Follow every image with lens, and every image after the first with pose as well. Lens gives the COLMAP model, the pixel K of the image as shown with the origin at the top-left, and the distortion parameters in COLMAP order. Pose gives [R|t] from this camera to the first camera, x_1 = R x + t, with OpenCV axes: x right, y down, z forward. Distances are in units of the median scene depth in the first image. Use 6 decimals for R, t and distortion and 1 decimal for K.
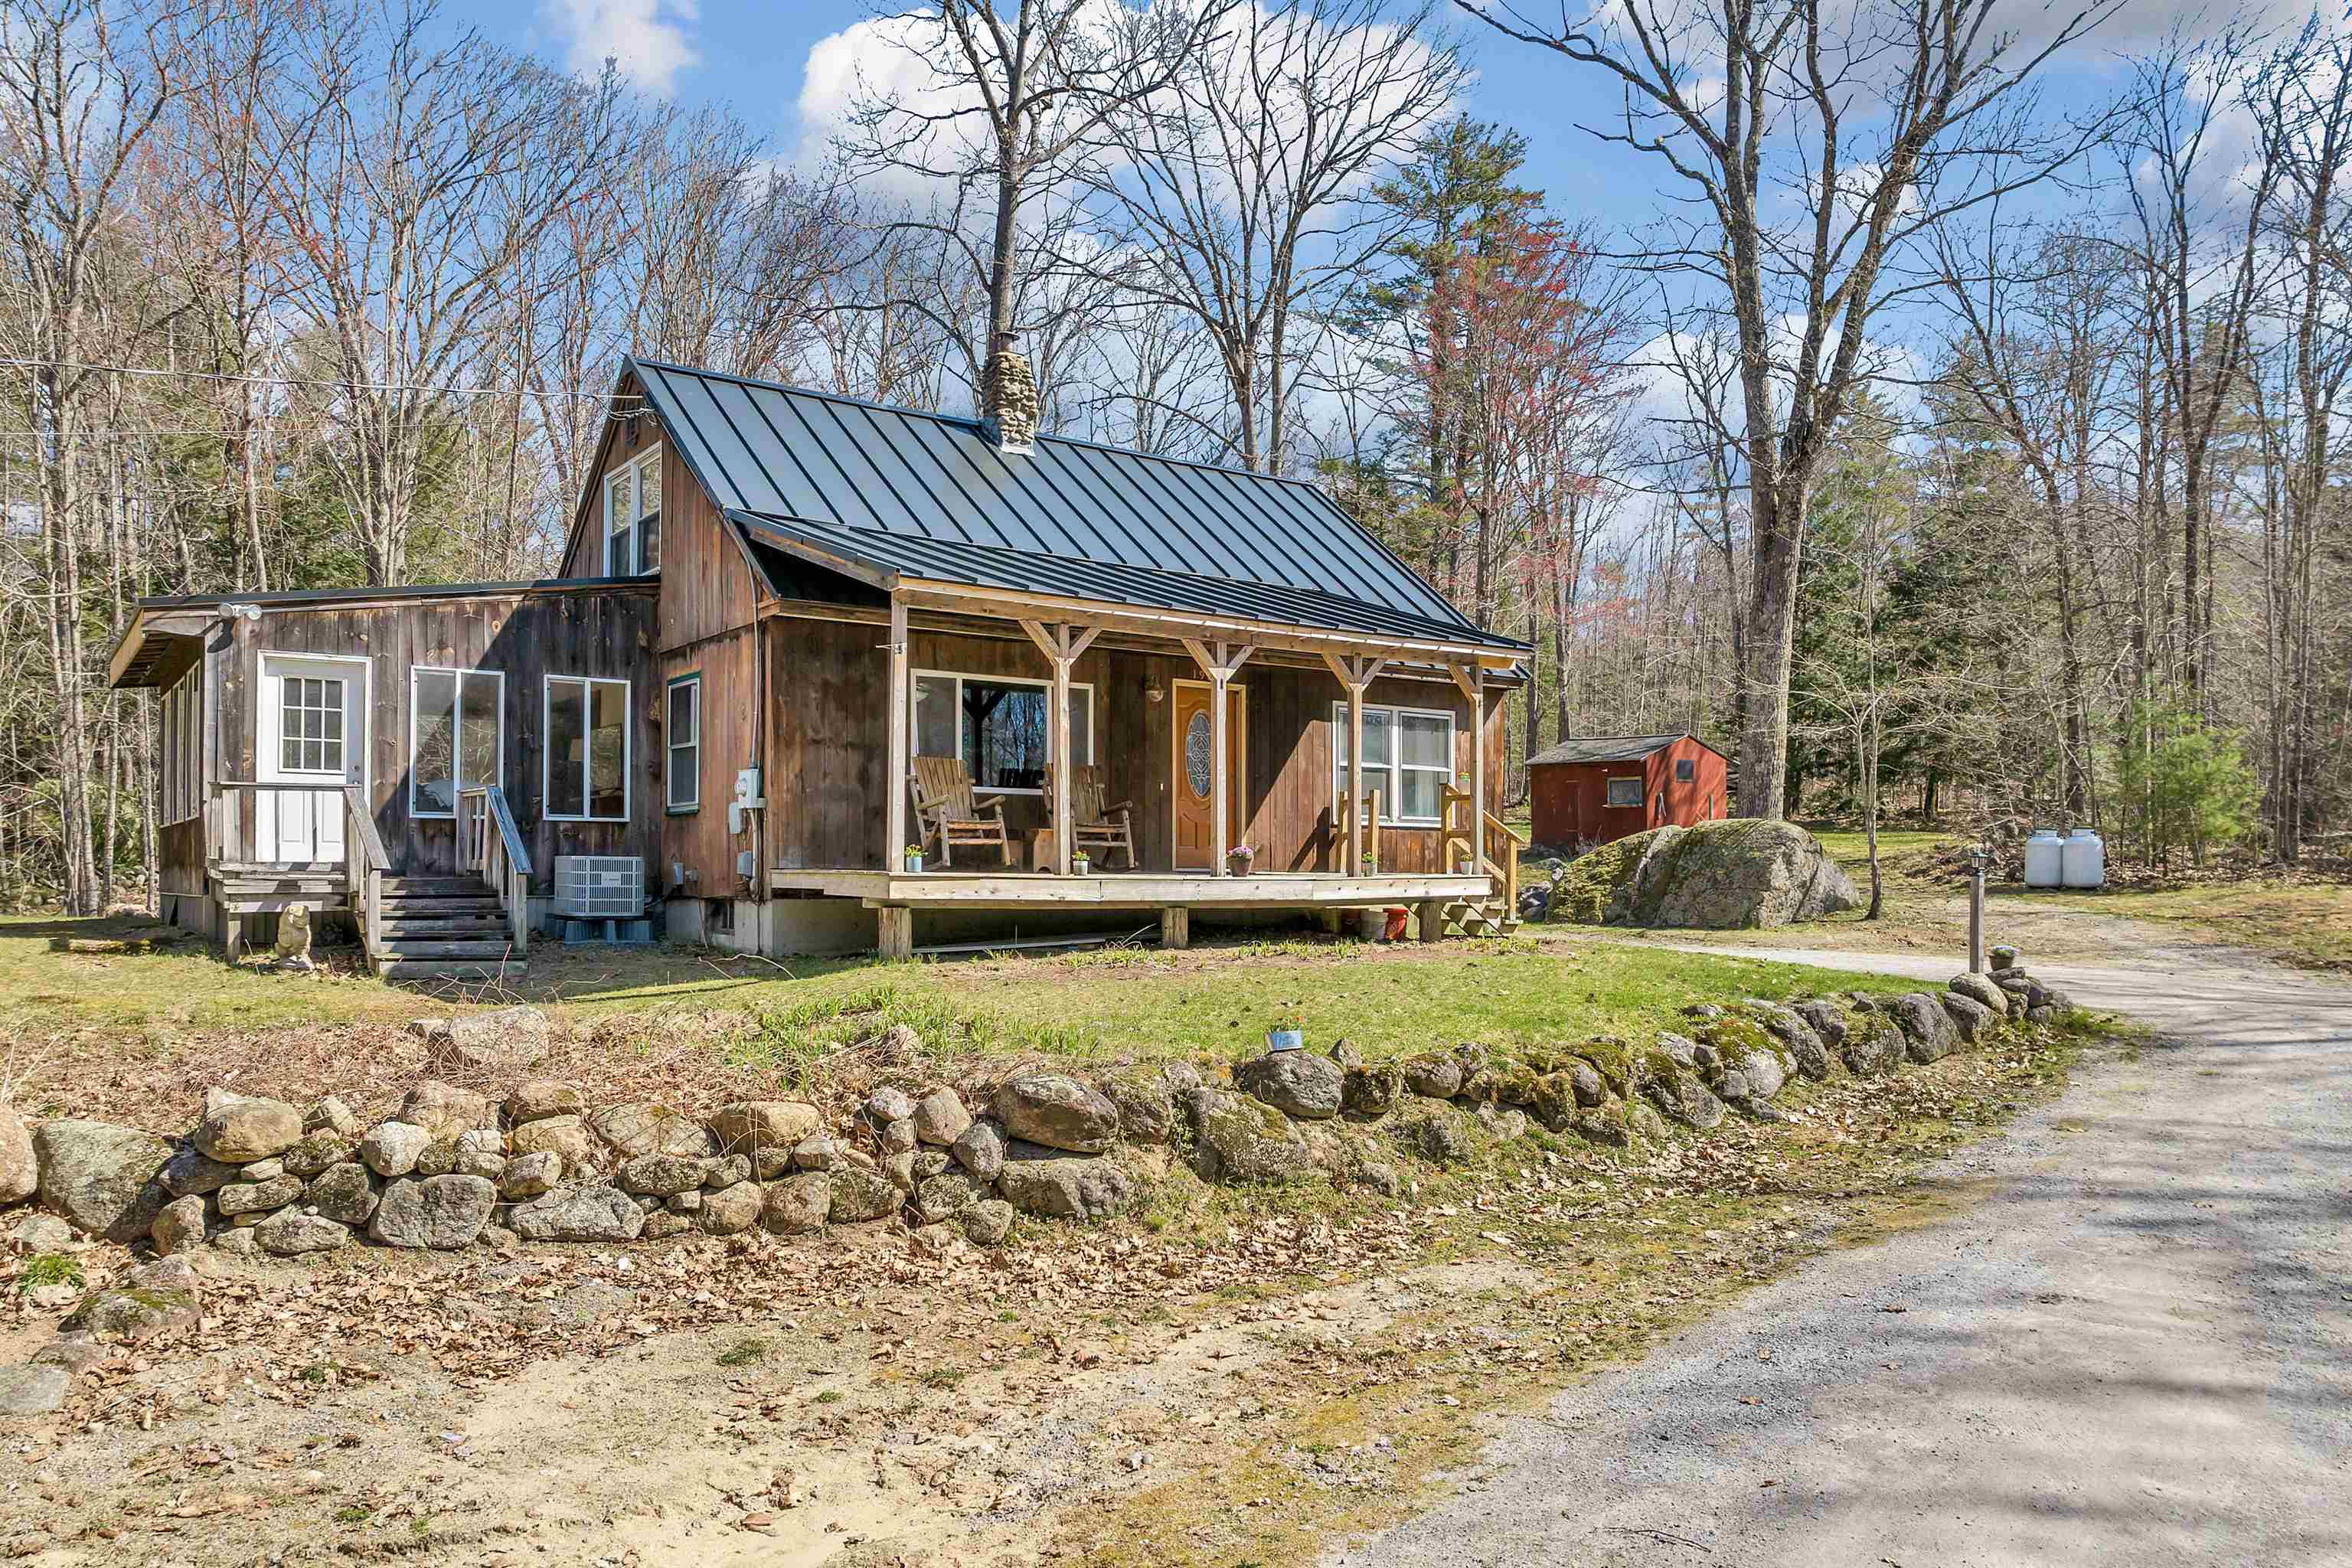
lens RADIAL K [[1673.0, 0, 1174.8], [0, 1673.0, 789.7], [0, 0, 1]] dist [-0.026983, -0.009067]
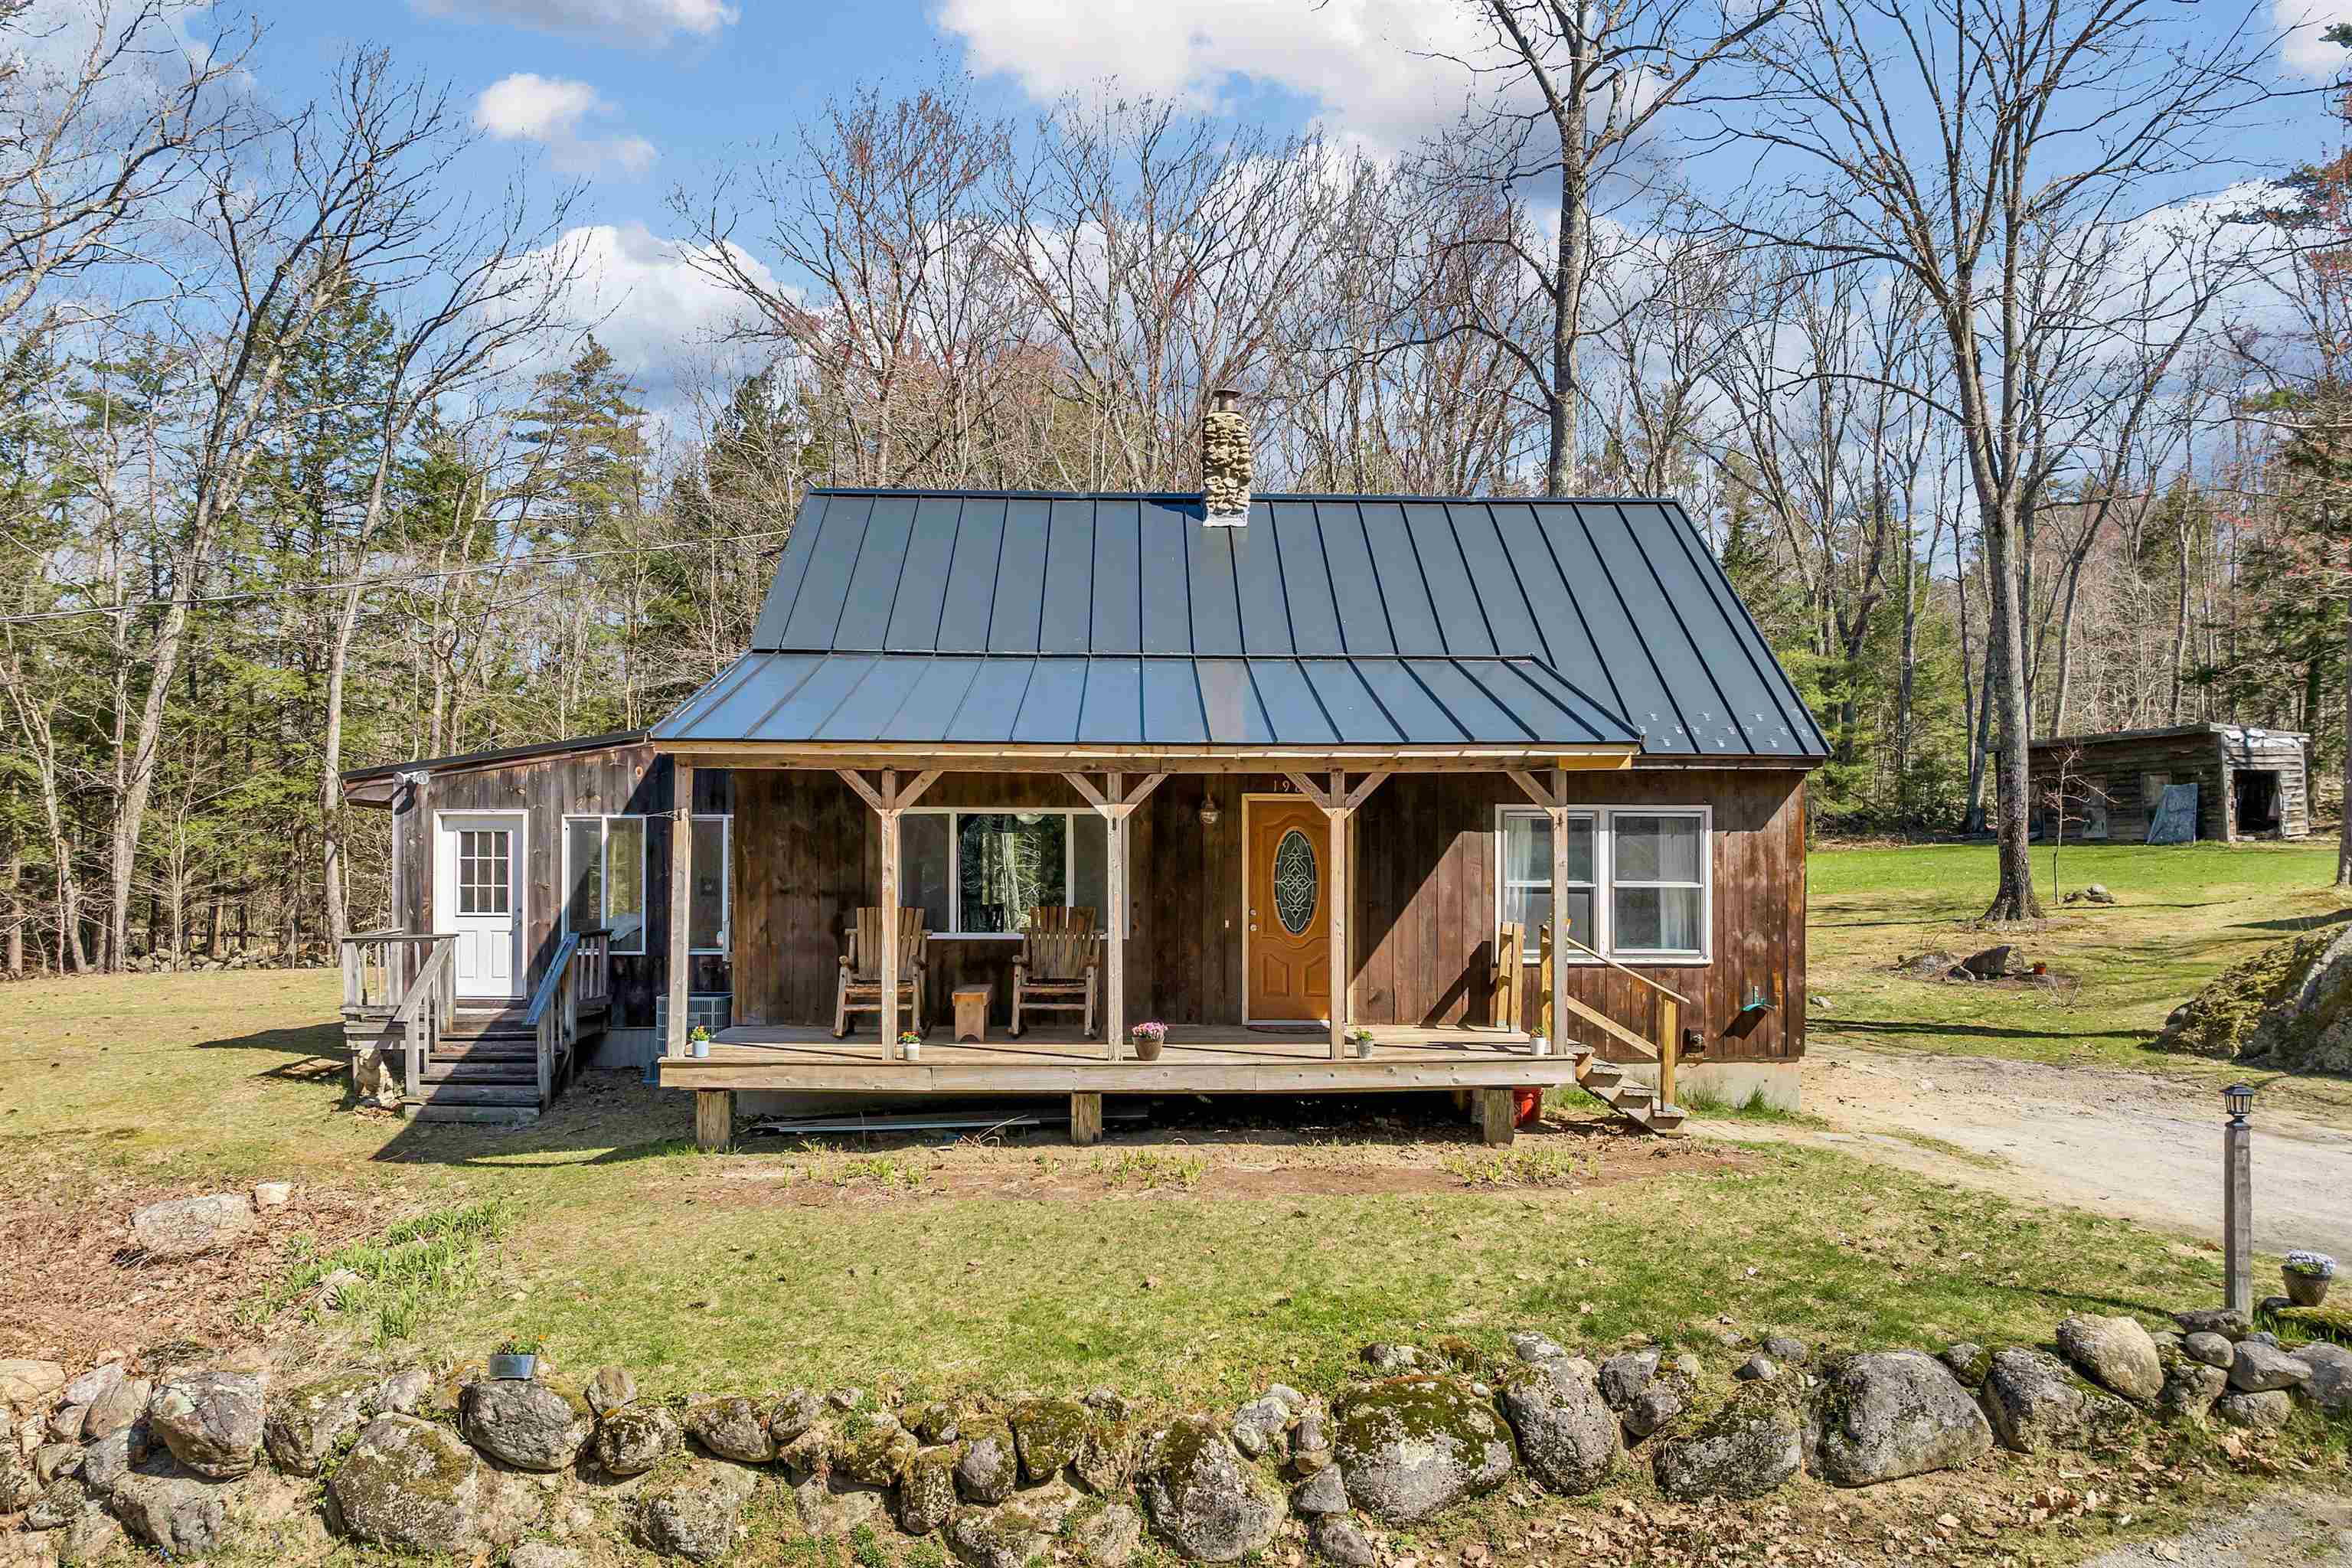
lens RADIAL K [[1673.0, 0, 1176.9], [0, 1673.0, 789.3], [0, 0, 1]] dist [-0.026983, -0.009067]
pose [[0.832891, -0.032275, -0.552495, 0.483857], [0.029963, 0.999464, -0.013215, -0.065675], [0.552626, -0.005548, 0.833411, 0.319521]]
